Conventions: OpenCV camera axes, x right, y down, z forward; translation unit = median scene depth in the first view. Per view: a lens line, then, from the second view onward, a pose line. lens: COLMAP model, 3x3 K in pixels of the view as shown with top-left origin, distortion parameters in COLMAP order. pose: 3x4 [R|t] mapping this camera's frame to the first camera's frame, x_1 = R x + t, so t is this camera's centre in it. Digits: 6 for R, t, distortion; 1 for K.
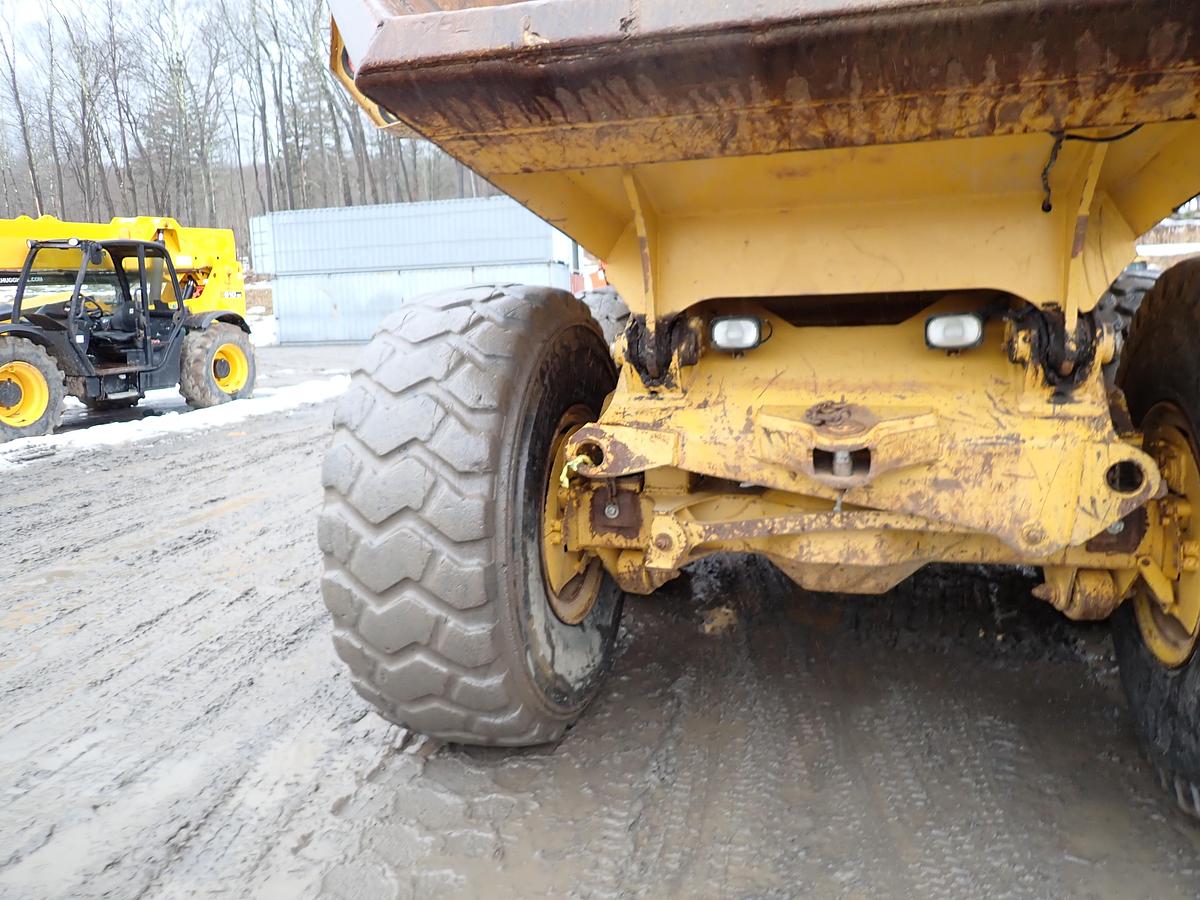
lens RADIAL K [[893.3, 0, 598.8], [0, 893.3, 447.8], [0, 0, 1]] dist [0.011155, -0.014016]
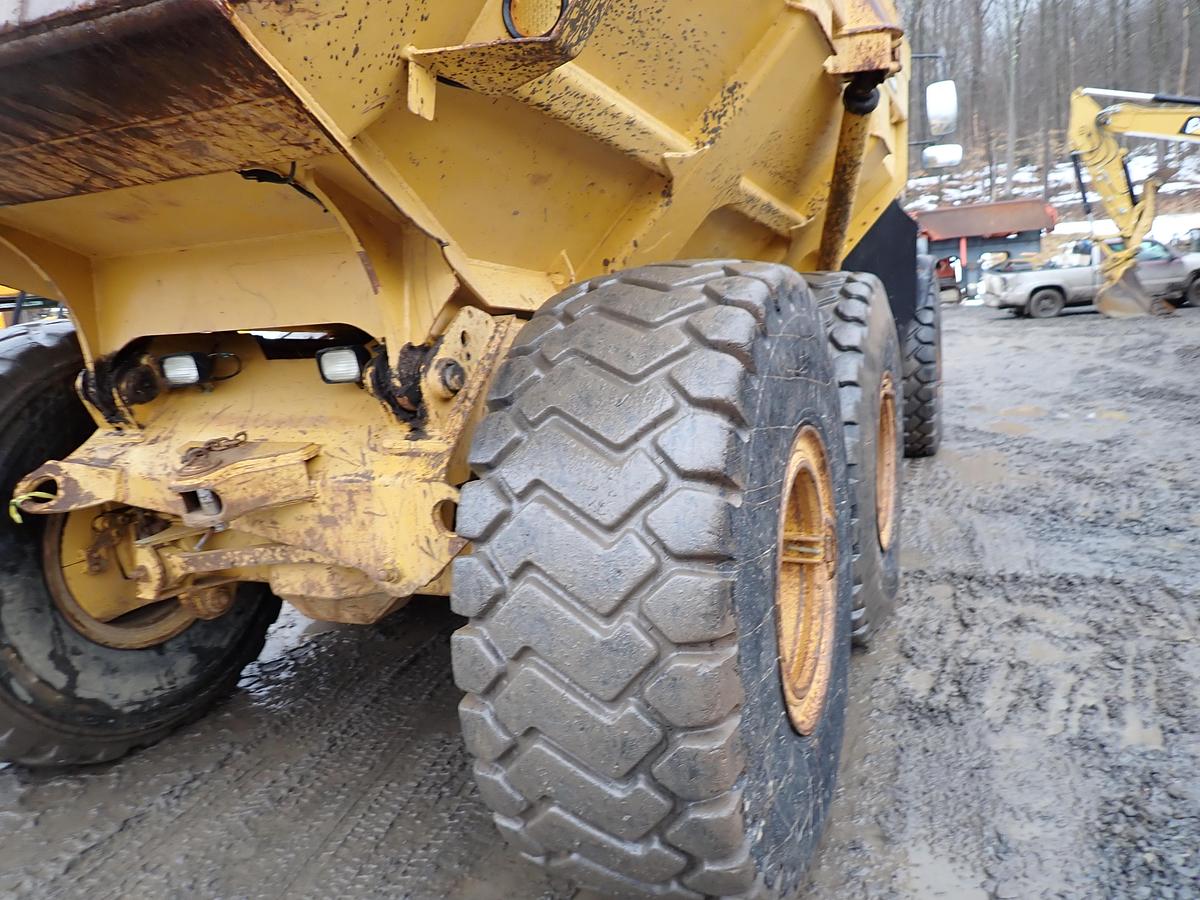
lens RADIAL K [[893.3, 0, 601.2], [0, 893.3, 447.2], [0, 0, 1]] dist [0.011155, -0.014016]
pose [[0.992249, -0.015140, -0.123337, 0.797261], [0.016375, 0.999825, 0.009003, -0.044063], [0.123179, -0.010953, 0.992324, 0.053887]]
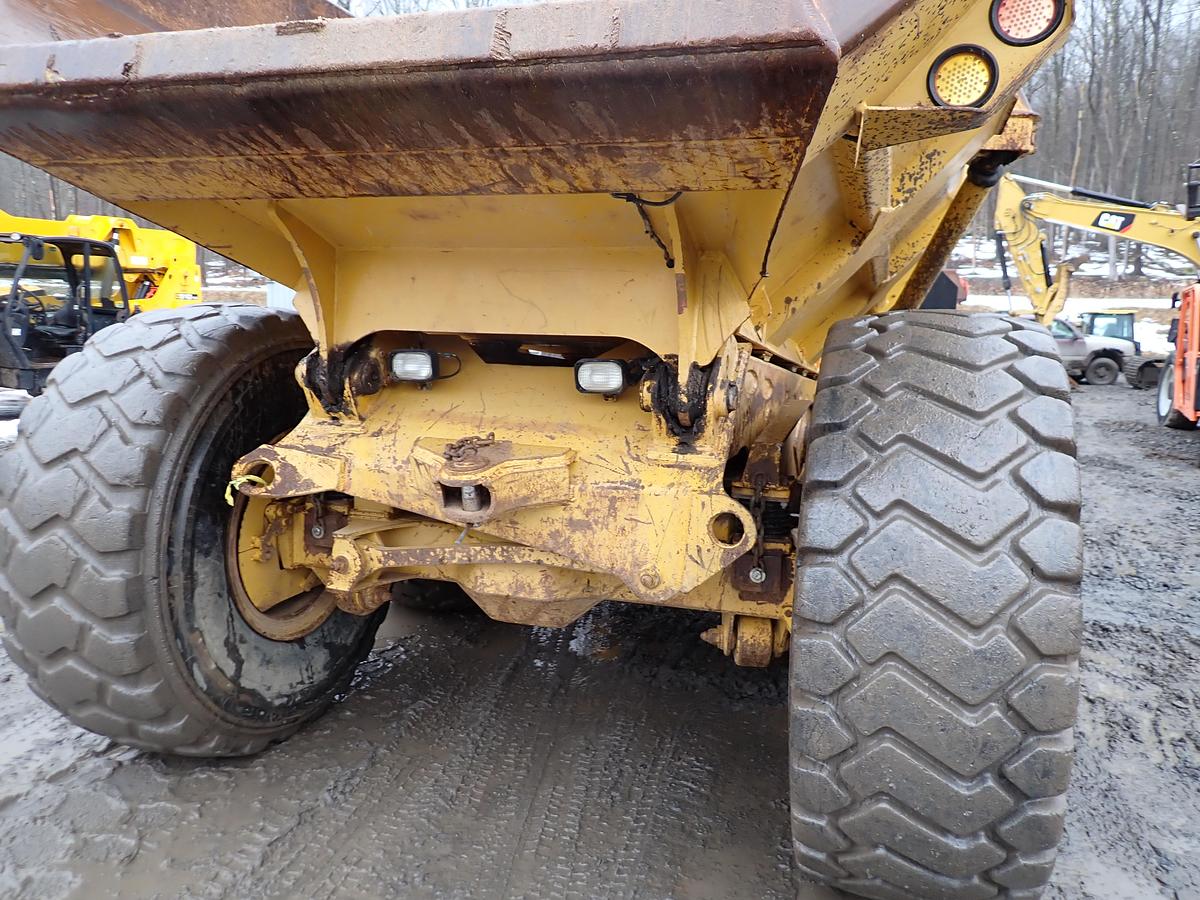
lens RADIAL K [[893.3, 0, 600.5], [0, 893.3, 450.7], [0, 0, 1]] dist [0.011155, -0.014016]
pose [[0.998141, 0.060572, -0.006674, 0.406563], [-0.060702, 0.997930, -0.021252, -0.023416], [0.005373, 0.021618, 0.999752, -0.027590]]
